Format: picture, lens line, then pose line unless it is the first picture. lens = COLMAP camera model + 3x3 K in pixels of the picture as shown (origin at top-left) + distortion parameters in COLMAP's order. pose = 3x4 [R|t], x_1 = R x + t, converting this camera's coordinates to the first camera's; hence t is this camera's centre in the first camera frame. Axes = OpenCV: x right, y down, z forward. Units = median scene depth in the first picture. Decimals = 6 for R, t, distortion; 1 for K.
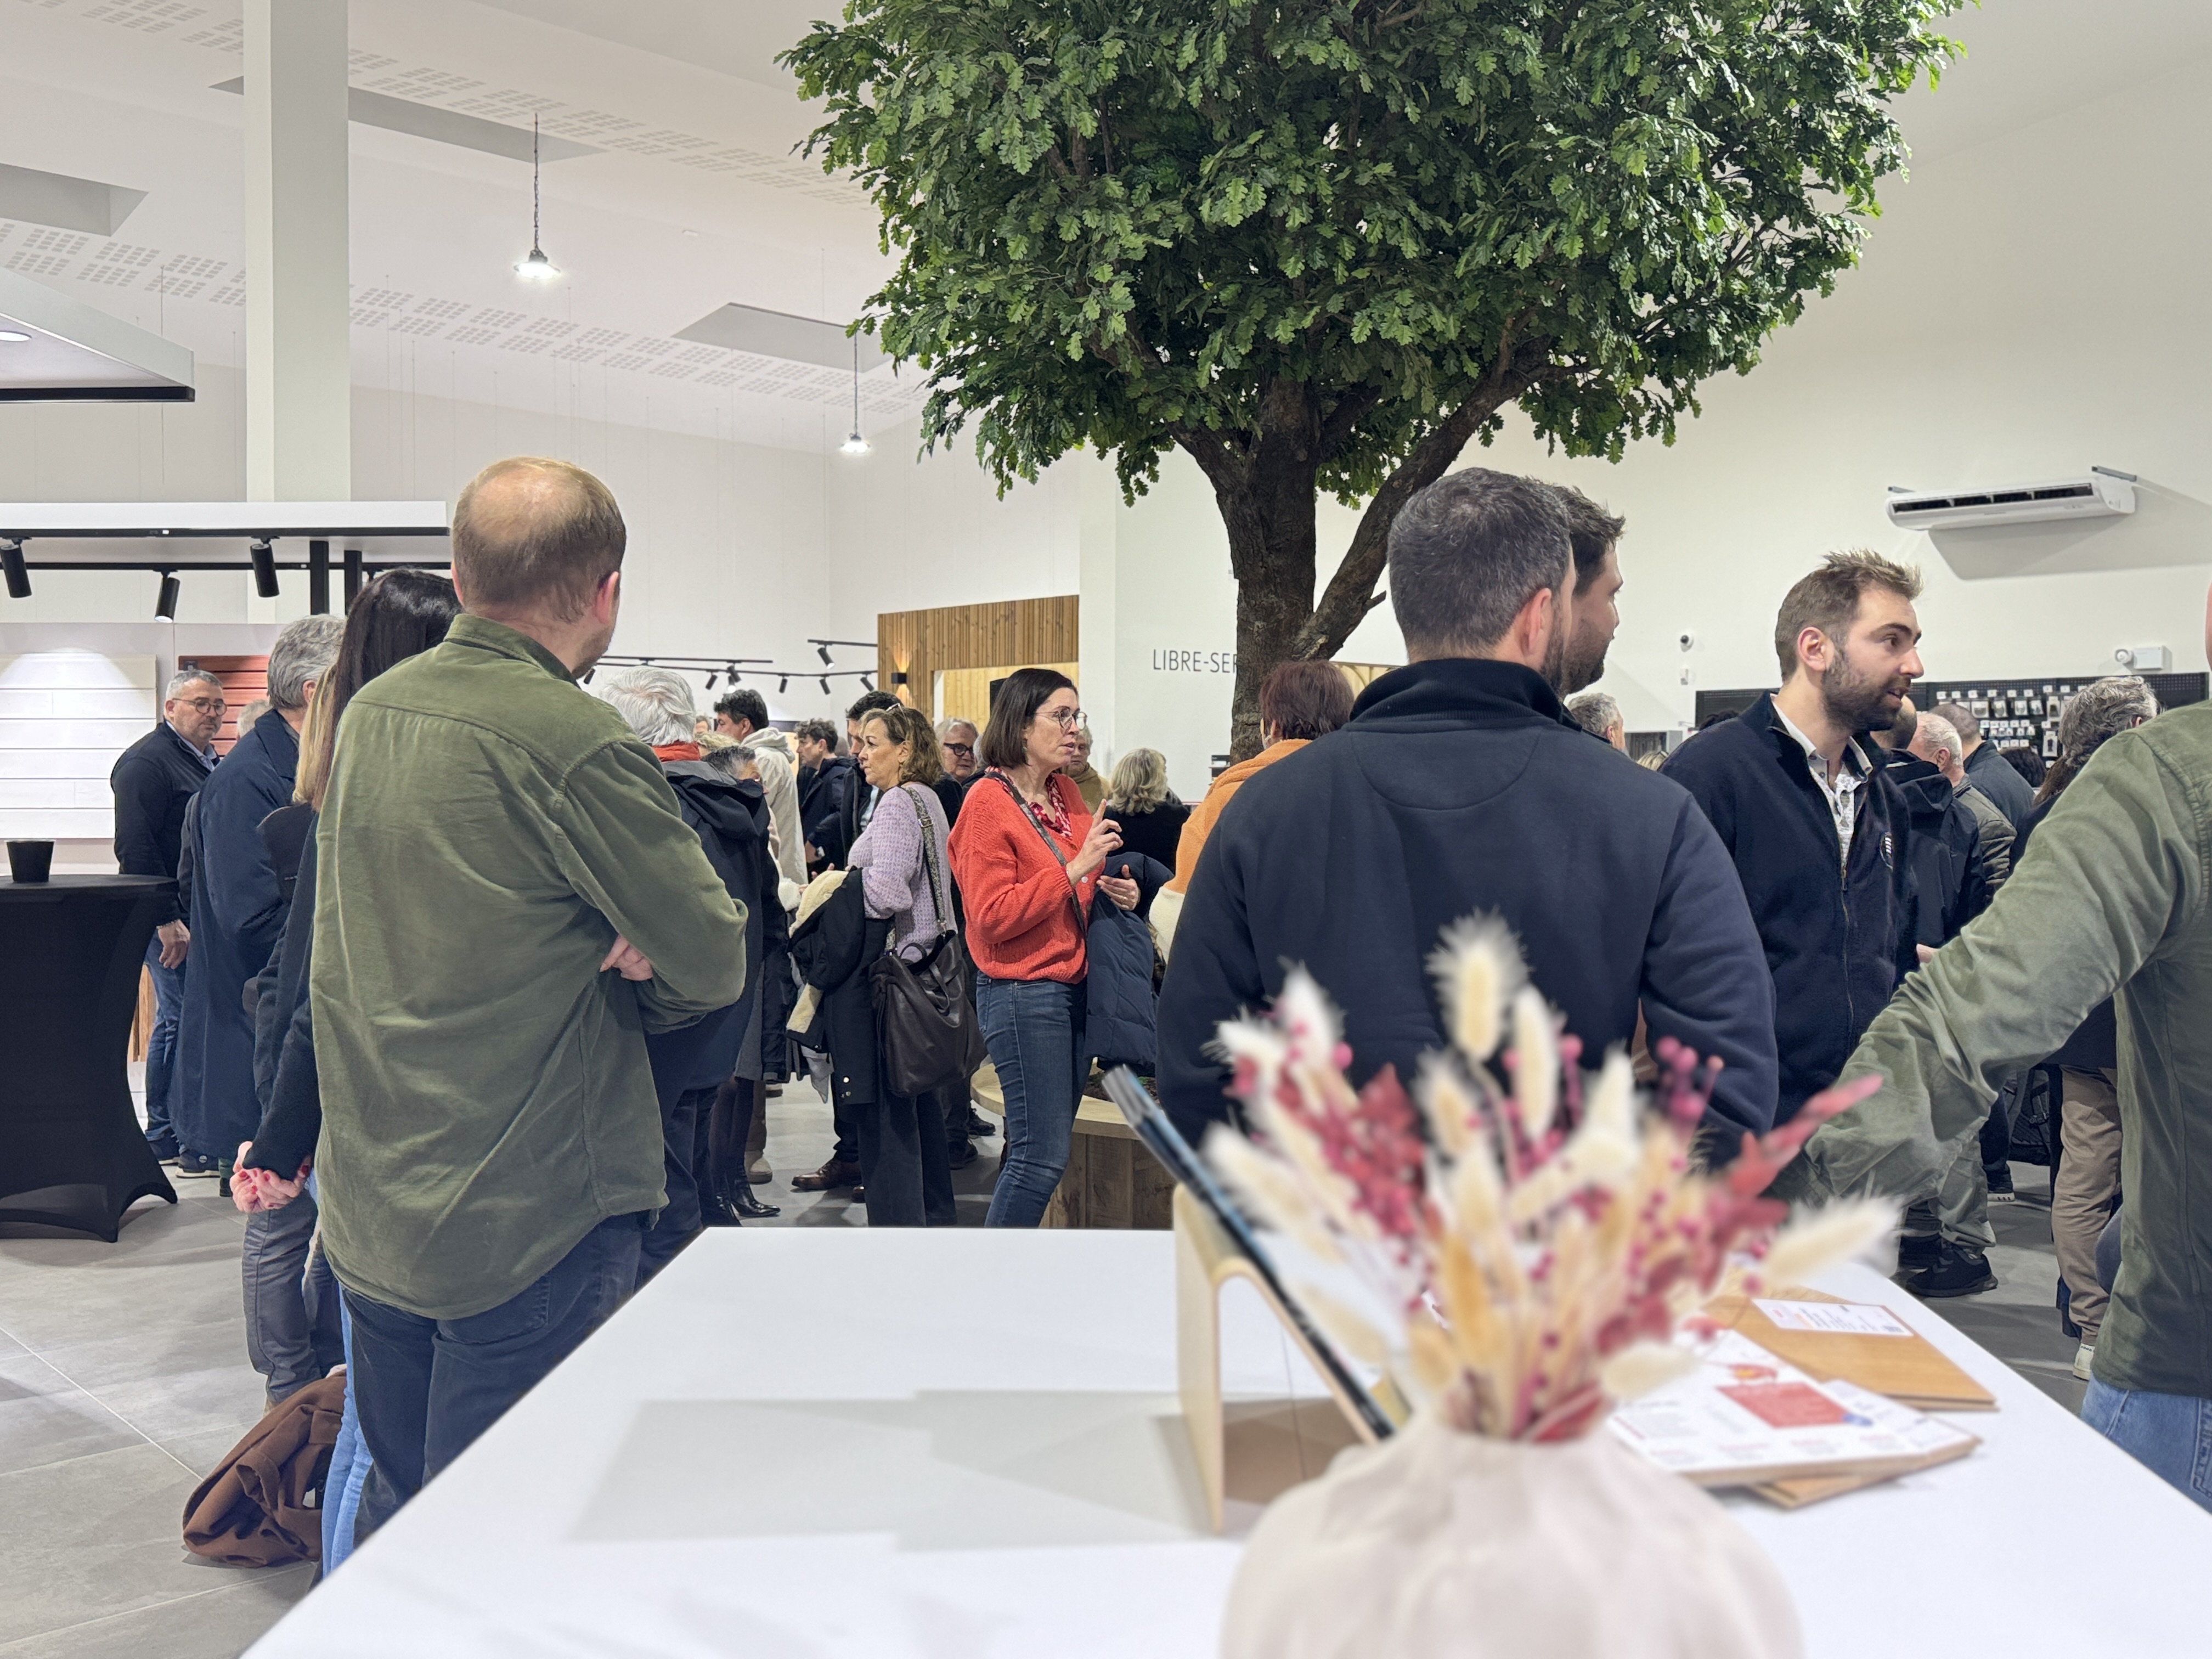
lens RADIAL K [[1953.8, 0, 1110.6], [0, 1953.8, 819.3], [0, 0, 1]] dist [0.074935, 0.000879]
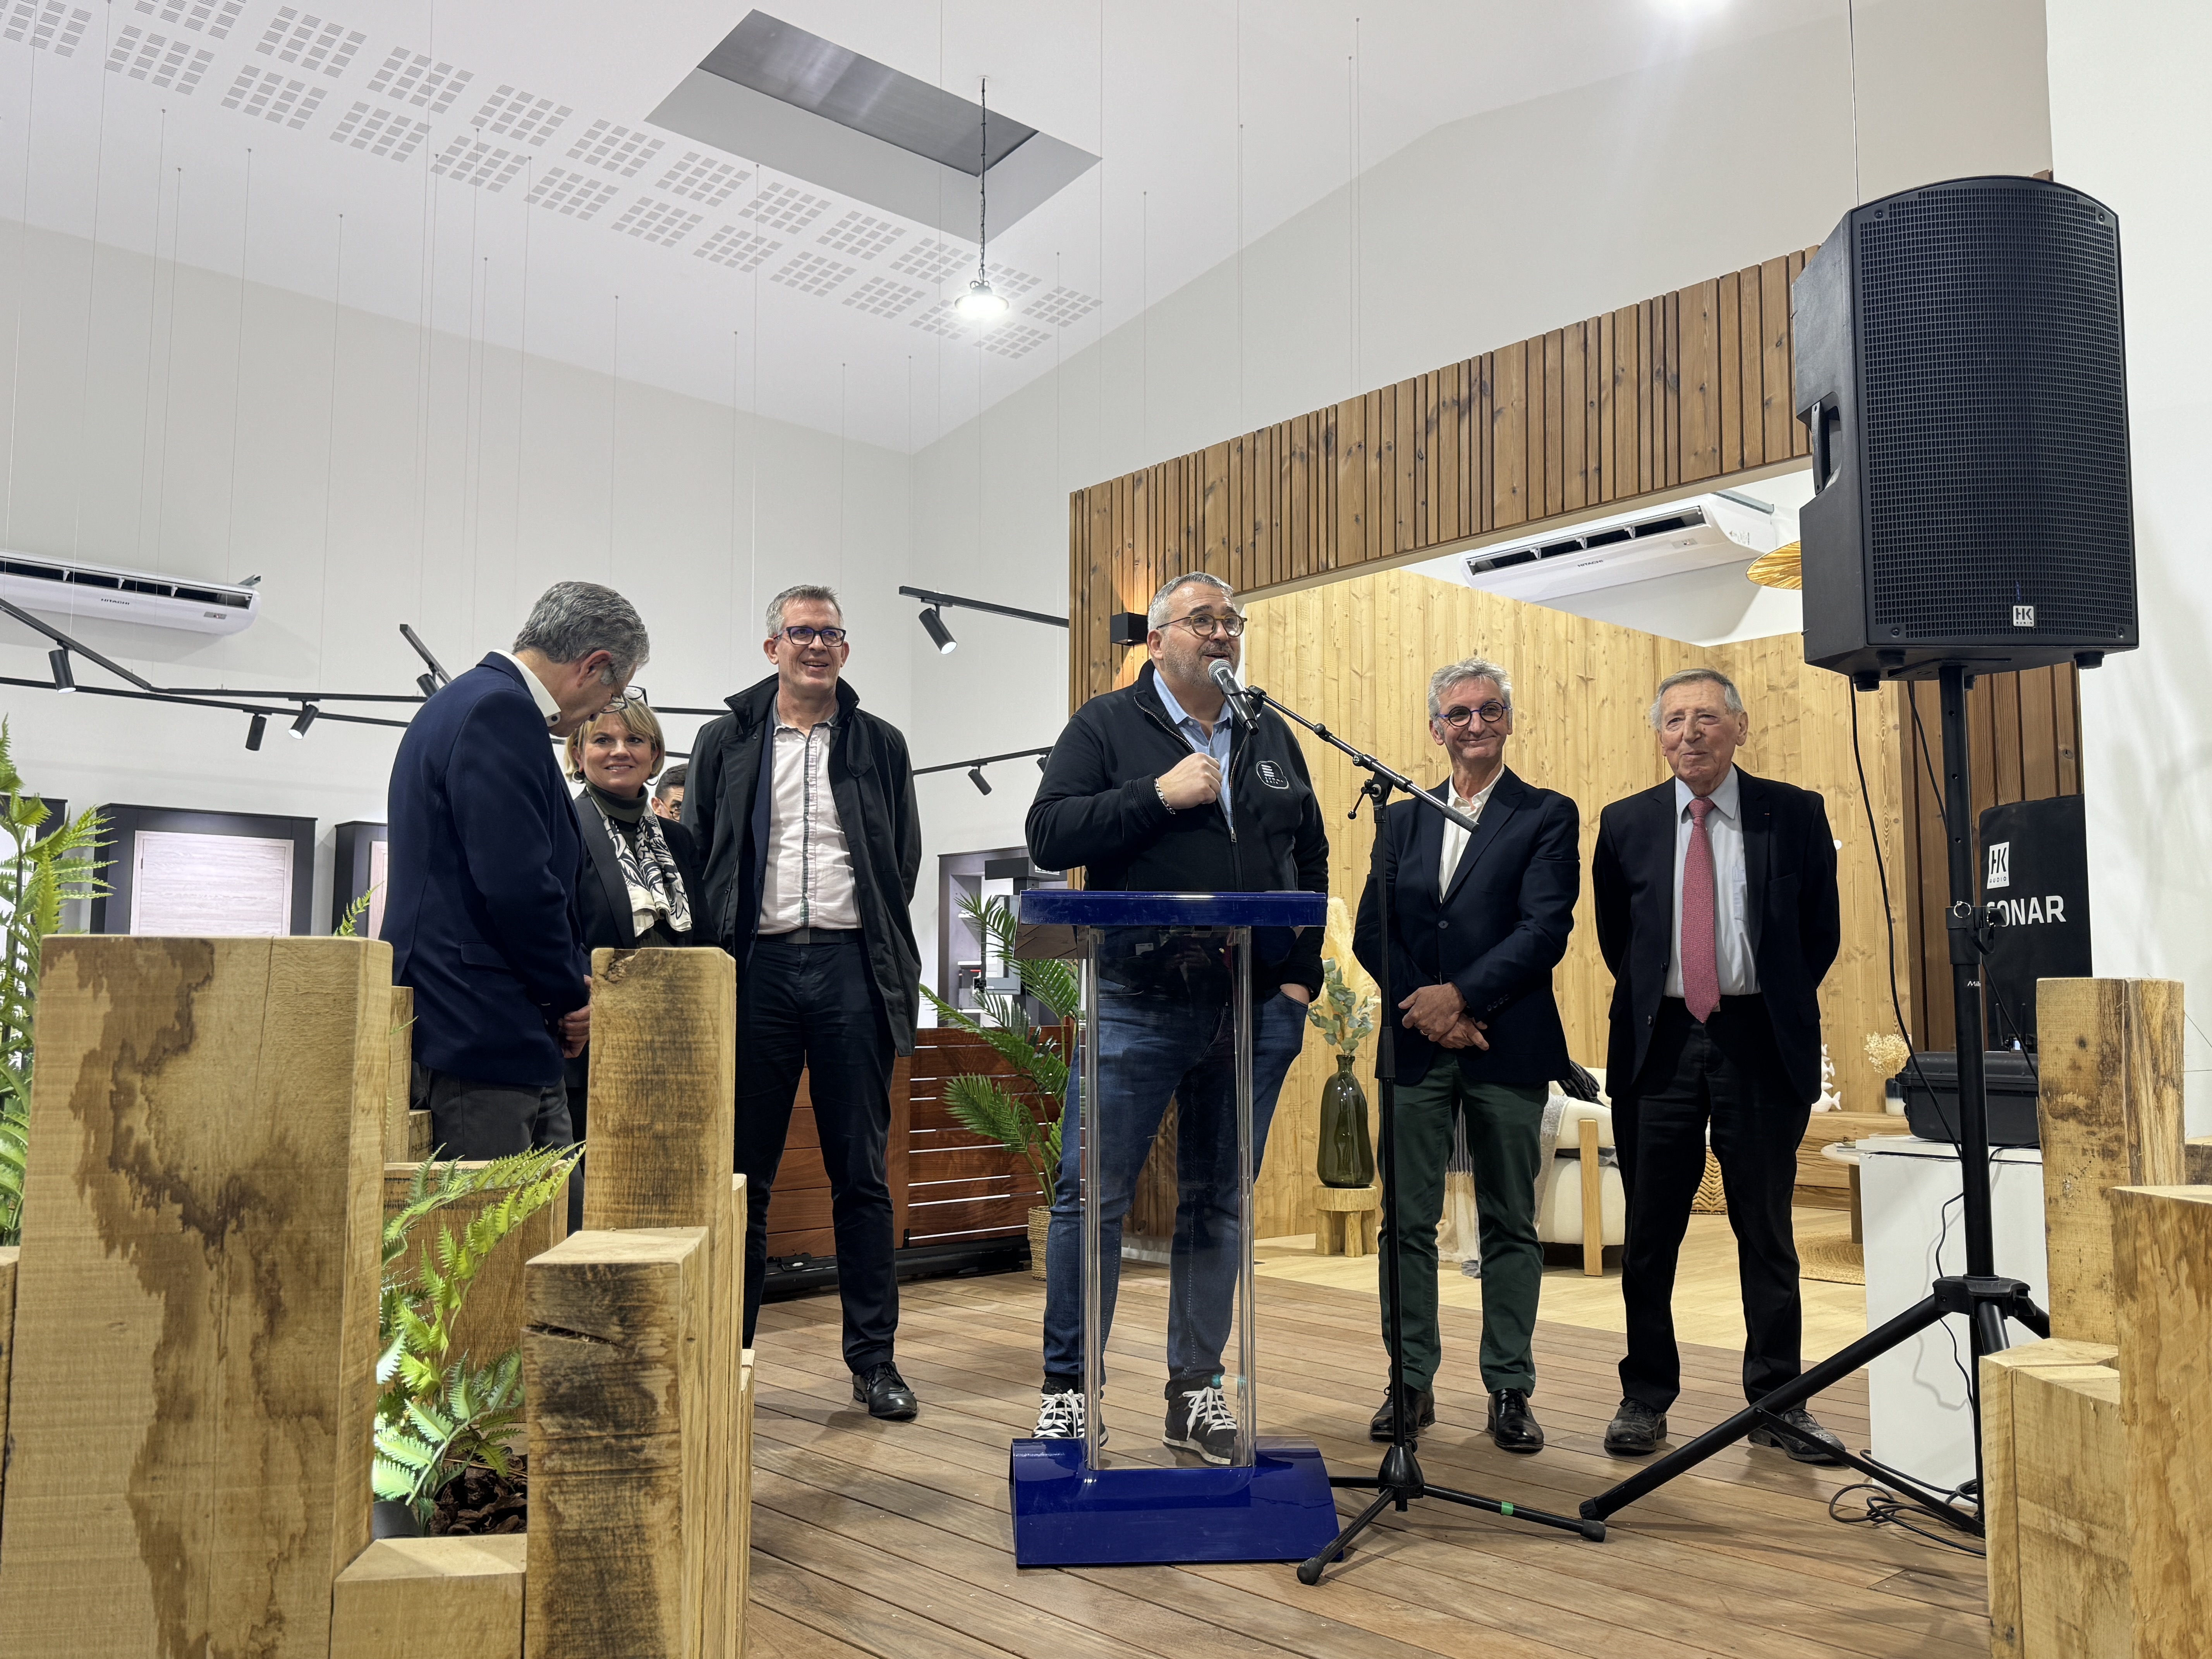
lens RADIAL K [[1812.4, 0, 1108.6], [0, 1812.4, 843.1], [0, 0, 1]] dist [0.020096, -0.022680]
pose [[0.999931, -0.004306, -0.010945, -0.112998], [0.002987, 0.993026, -0.117858, 0.016984], [0.011376, 0.117817, 0.992970, 0.656202]]
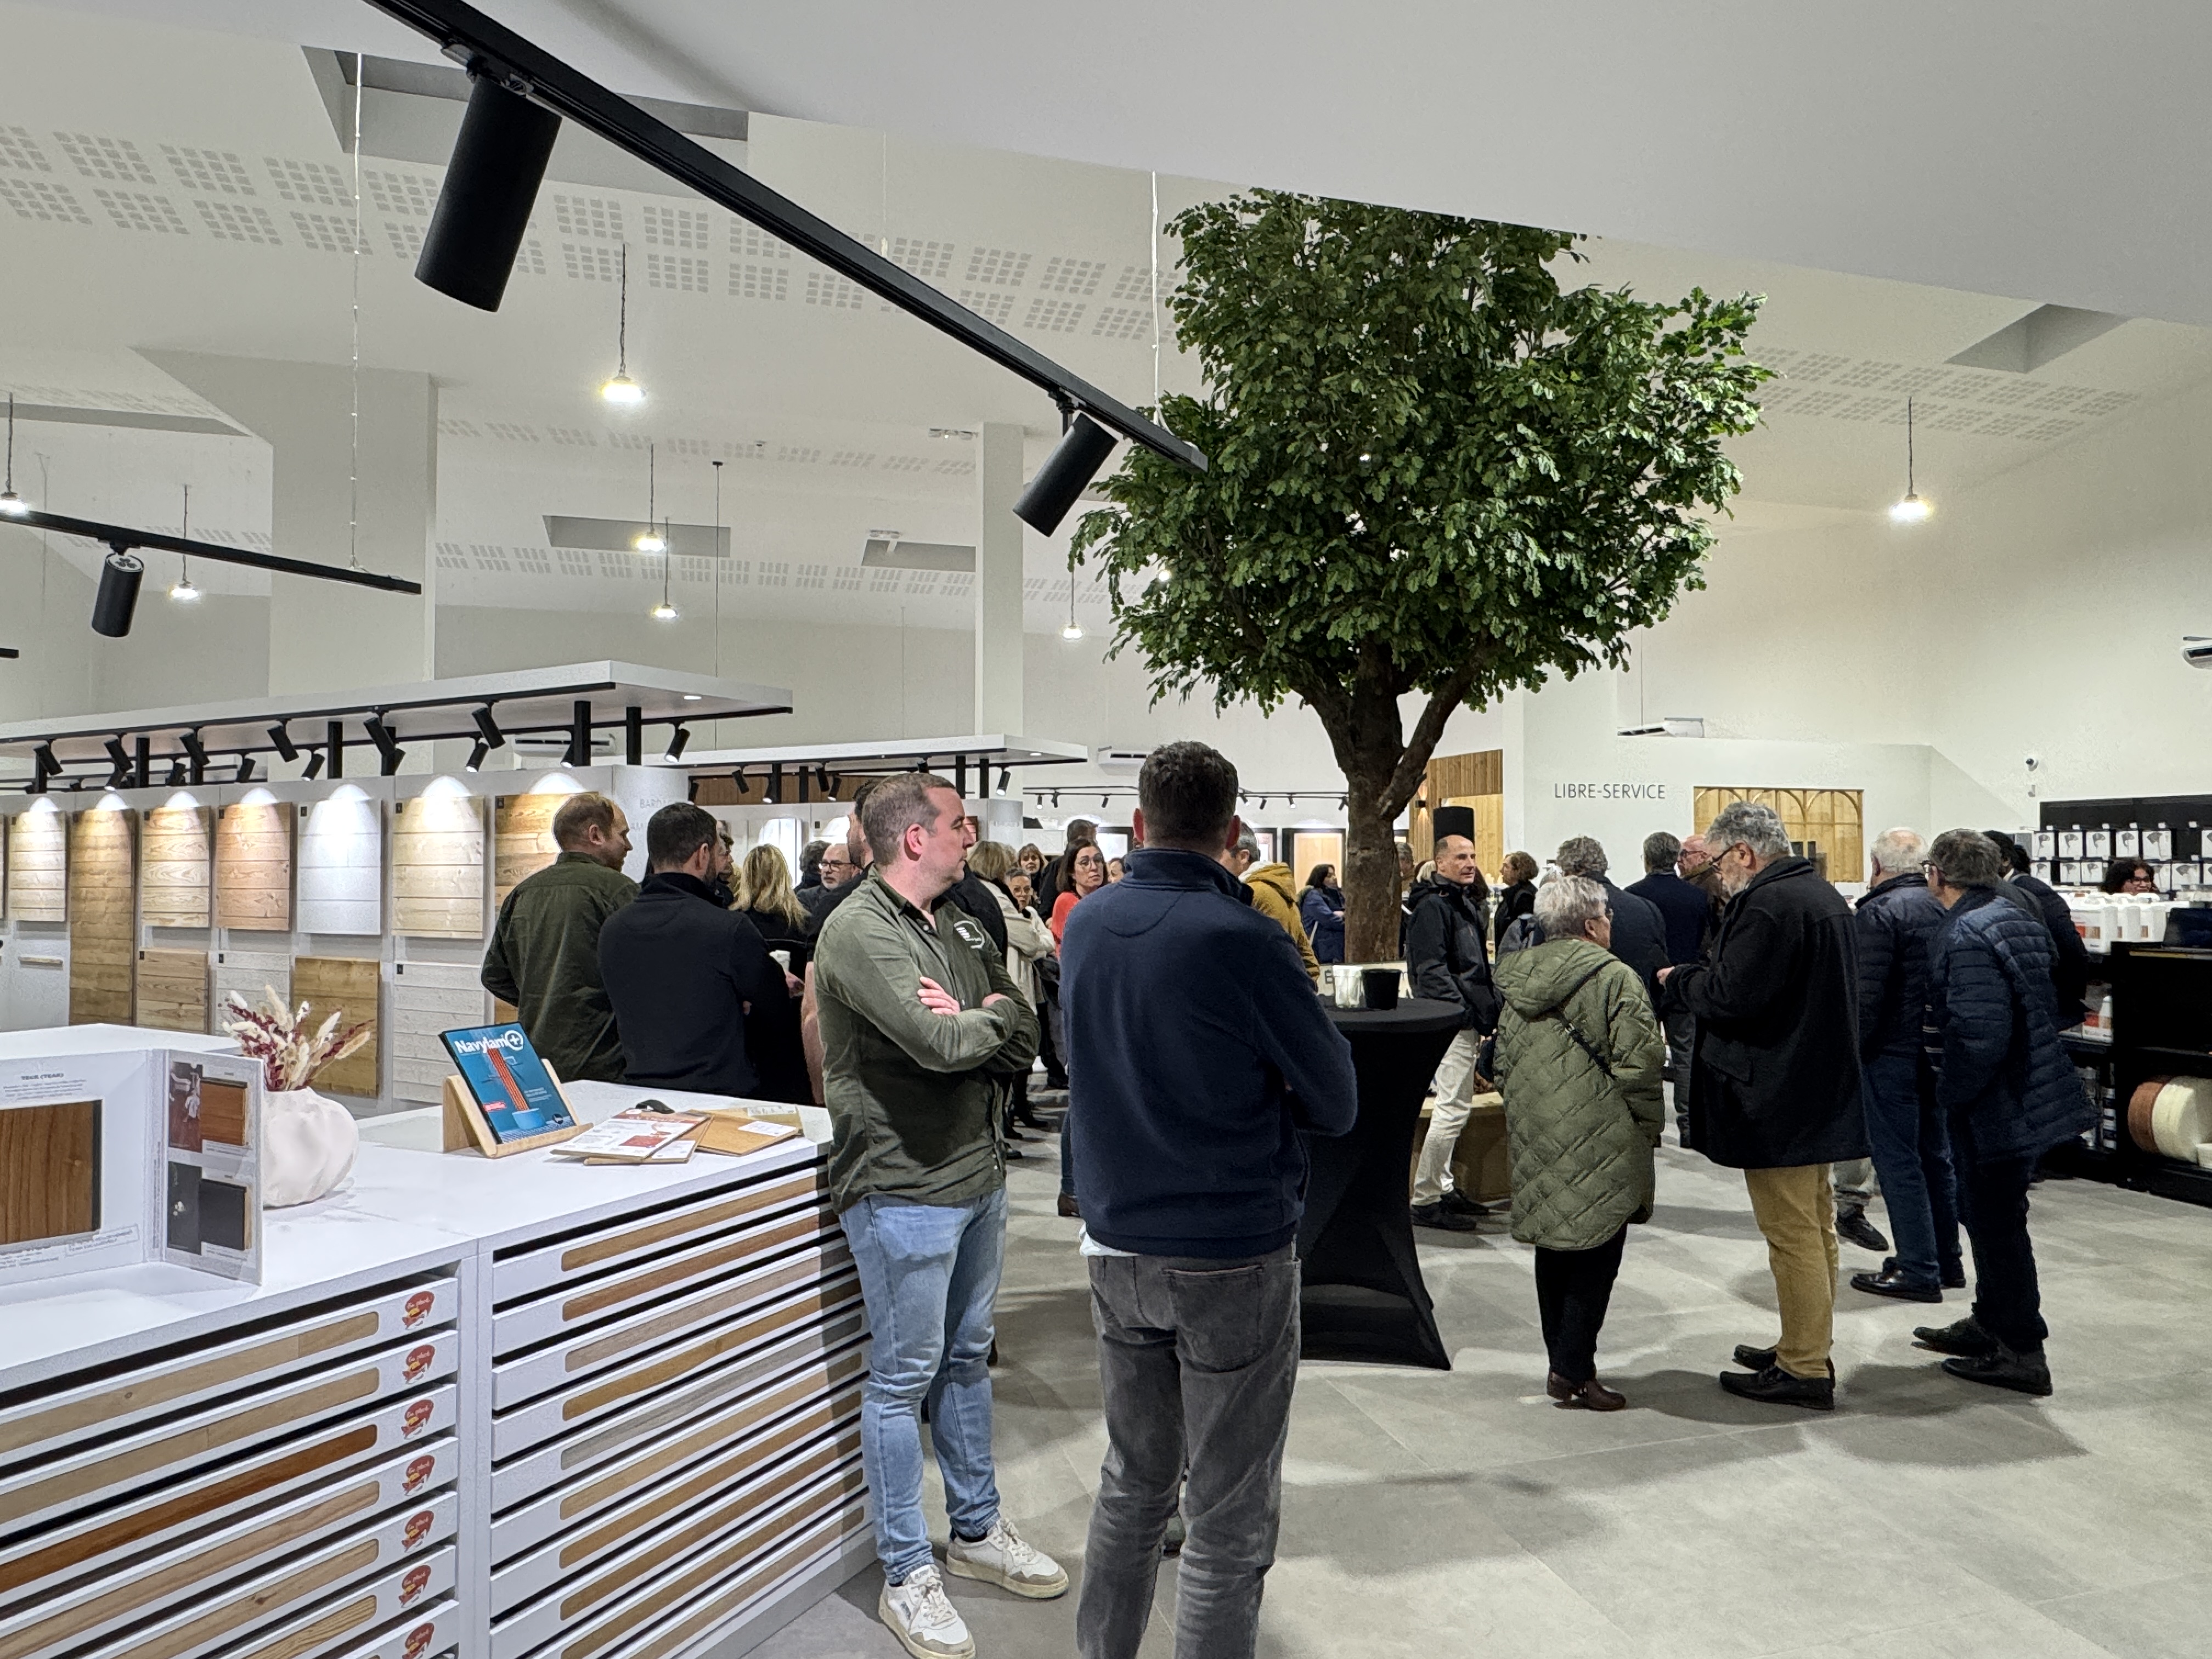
lens RADIAL K [[1327.1, 0, 1097.1], [0, 1327.1, 833.2], [0, 0, 1]] dist [-0.006411, 0.003475]
pose [[0.887025, -0.011953, -0.461567, 0.152813], [-0.006613, 0.999233, -0.038585, -0.007663], [0.461675, 0.037279, 0.886266, -0.041387]]
